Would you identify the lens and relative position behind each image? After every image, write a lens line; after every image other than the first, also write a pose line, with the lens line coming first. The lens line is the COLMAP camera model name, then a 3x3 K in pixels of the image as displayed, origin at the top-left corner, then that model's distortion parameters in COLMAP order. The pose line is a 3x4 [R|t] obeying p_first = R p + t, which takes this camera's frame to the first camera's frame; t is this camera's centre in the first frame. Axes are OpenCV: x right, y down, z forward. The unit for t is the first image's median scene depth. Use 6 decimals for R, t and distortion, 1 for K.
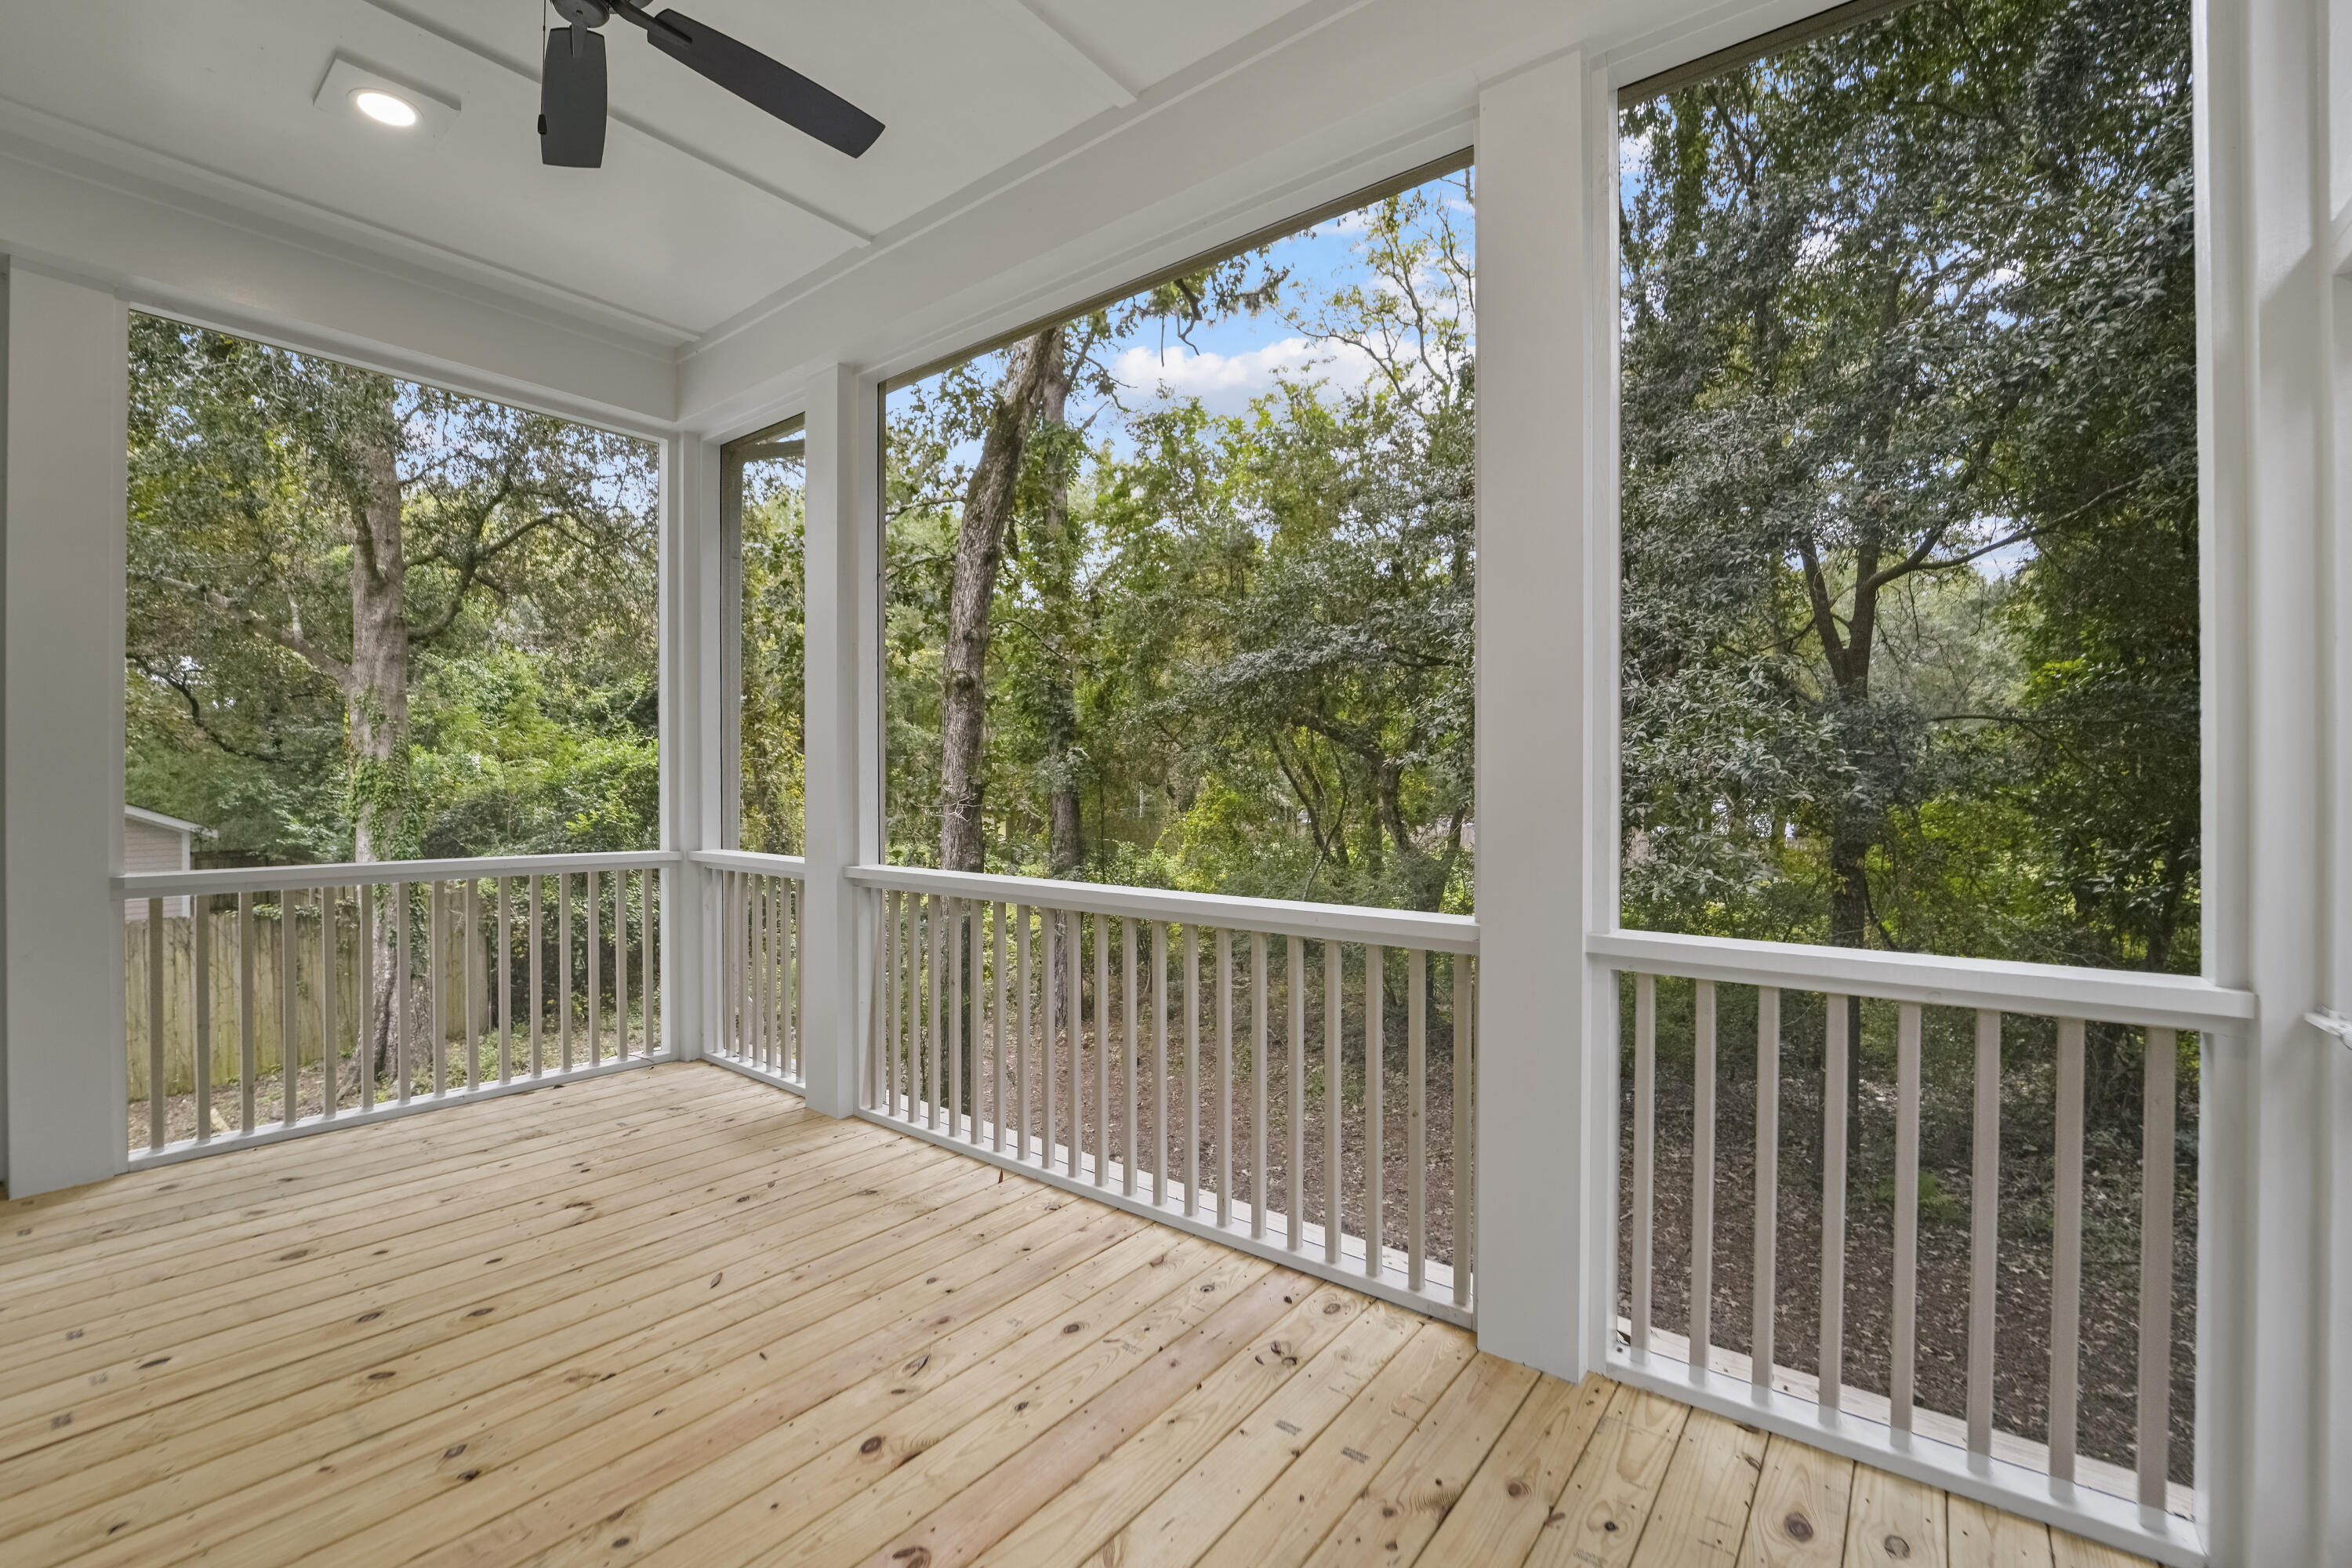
lens RADIAL K [[995.7, 0, 1176.0], [0, 995.7, 784.0], [0, 0, 1]] dist [-0.020899, 0.000044]
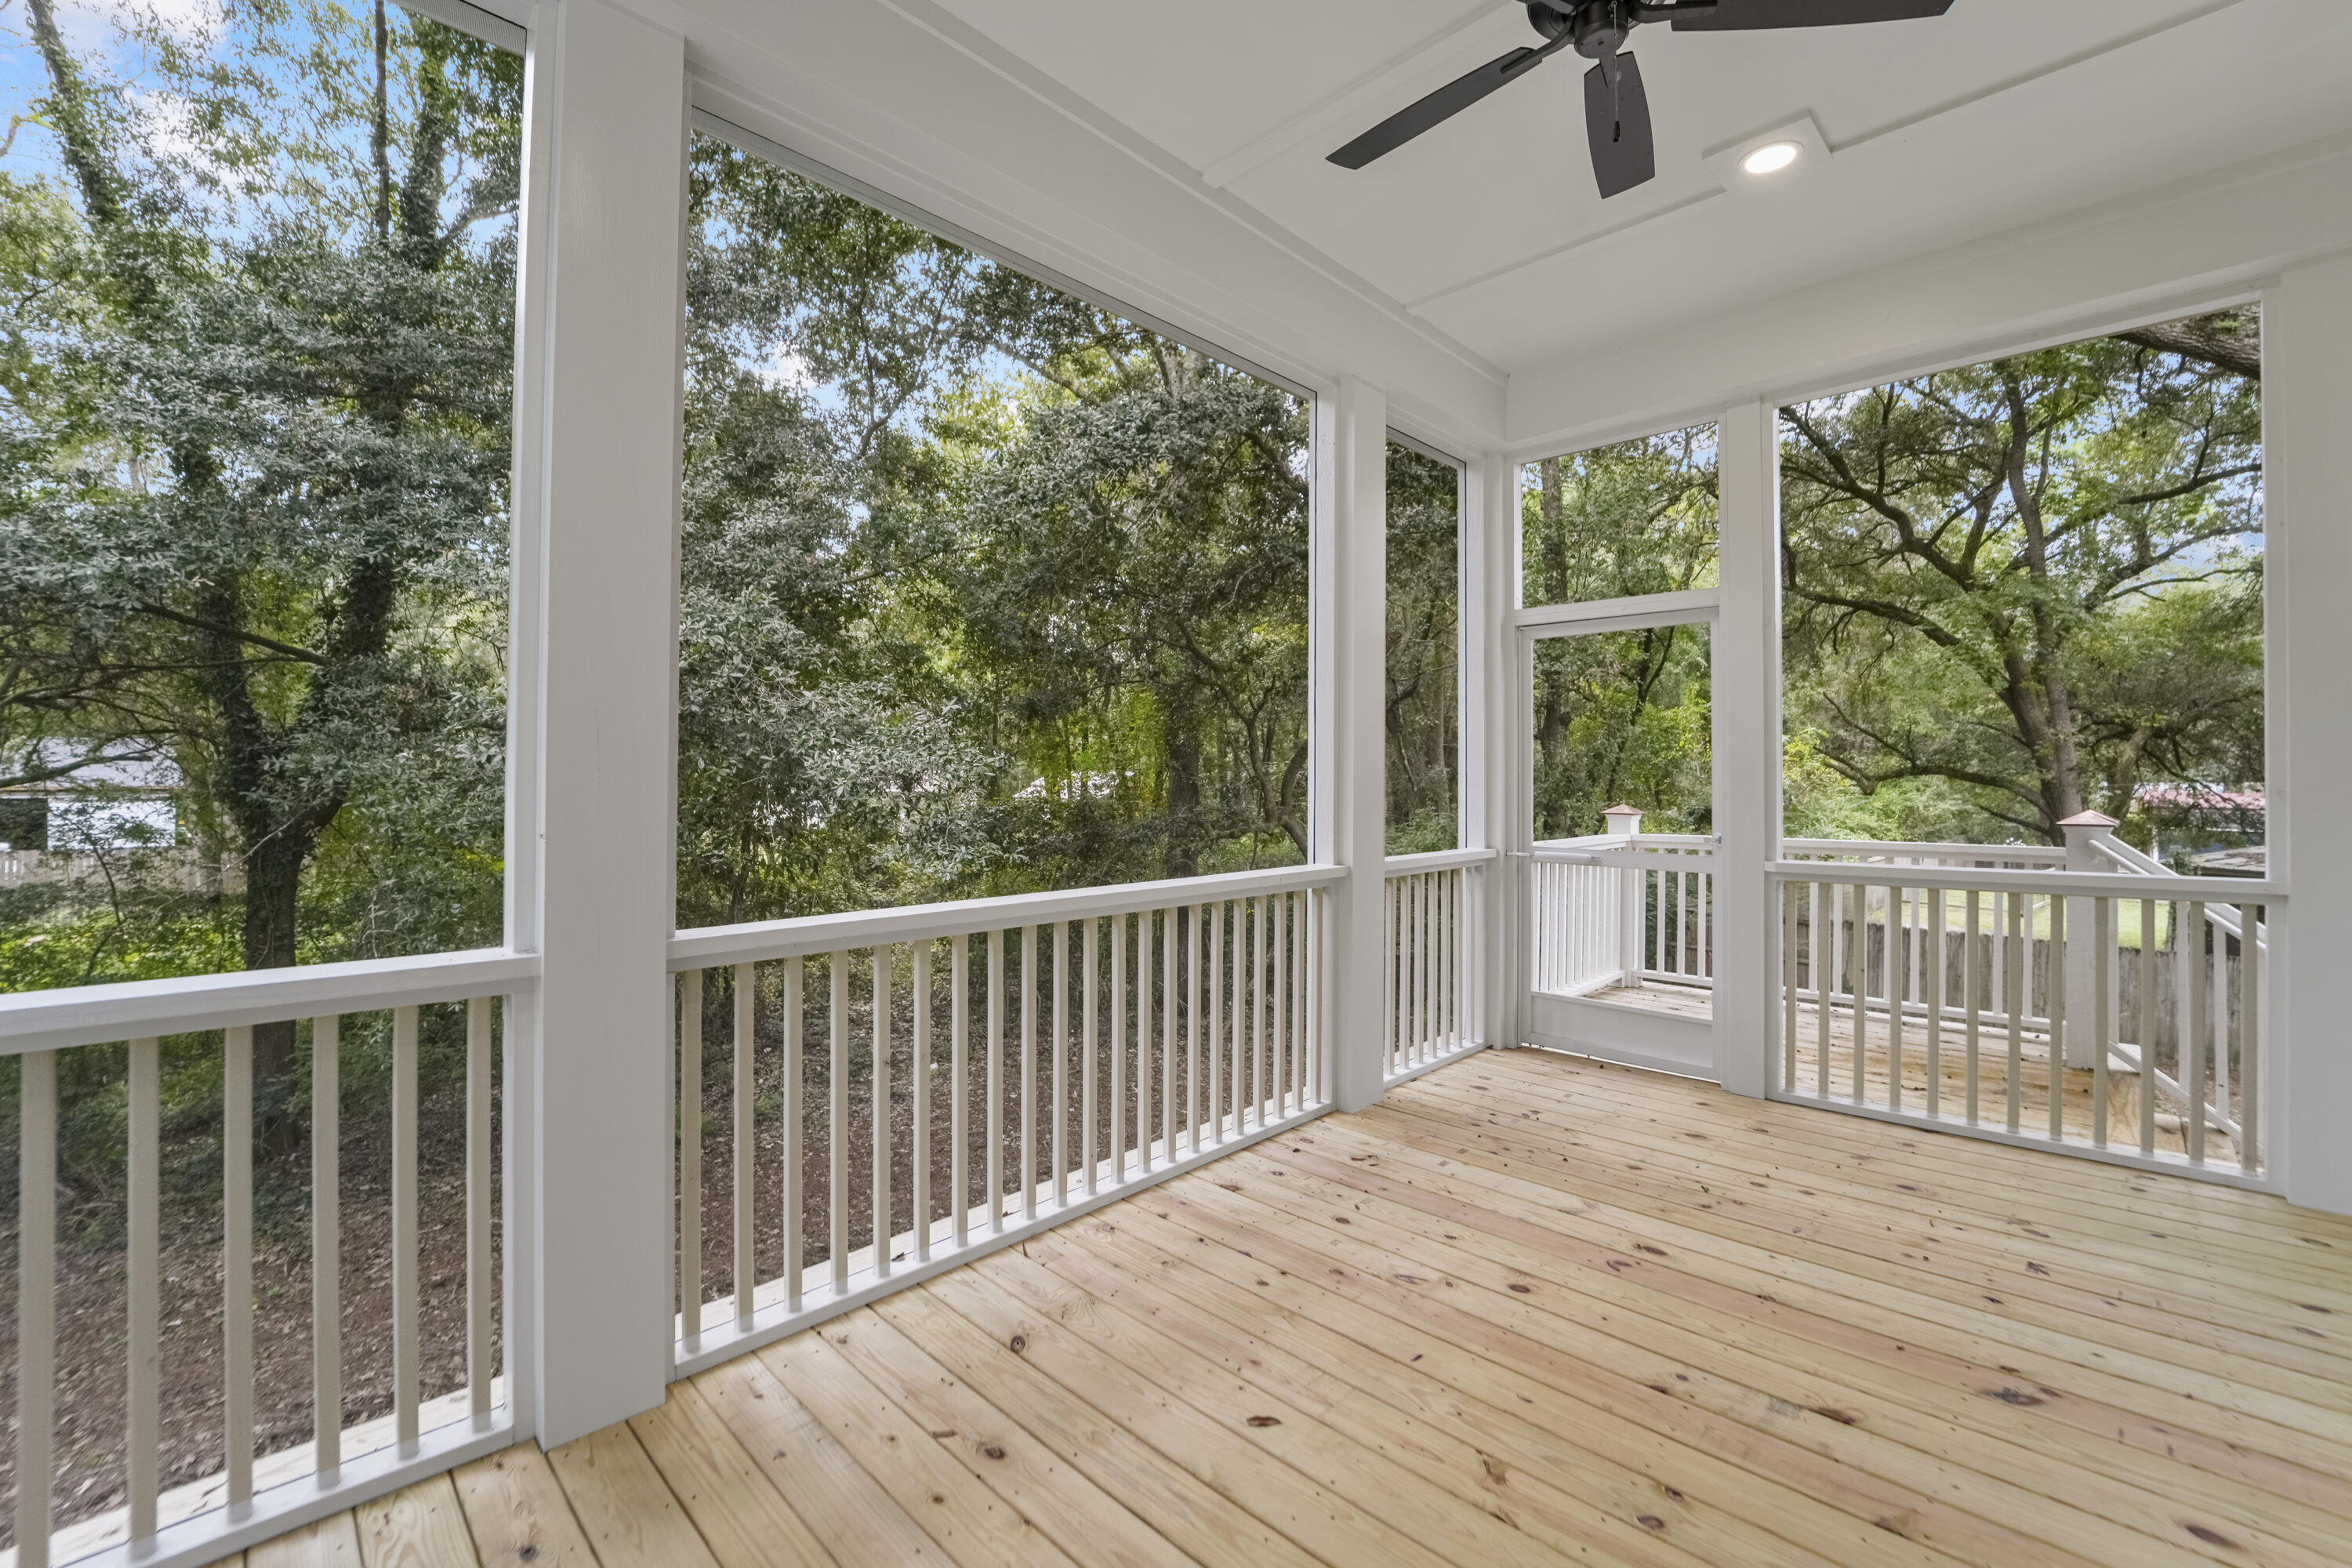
lens RADIAL K [[980.8, 0, 1176.0], [0, 980.8, 784.0], [0, 0, 1]] dist [-0.018614, -0.000235]
pose [[0.126054, -0.009383, 0.991979, -0.888767], [0.012293, 0.999893, 0.007895, -0.001256], [-0.991947, 0.011200, 0.126156, 0.701074]]
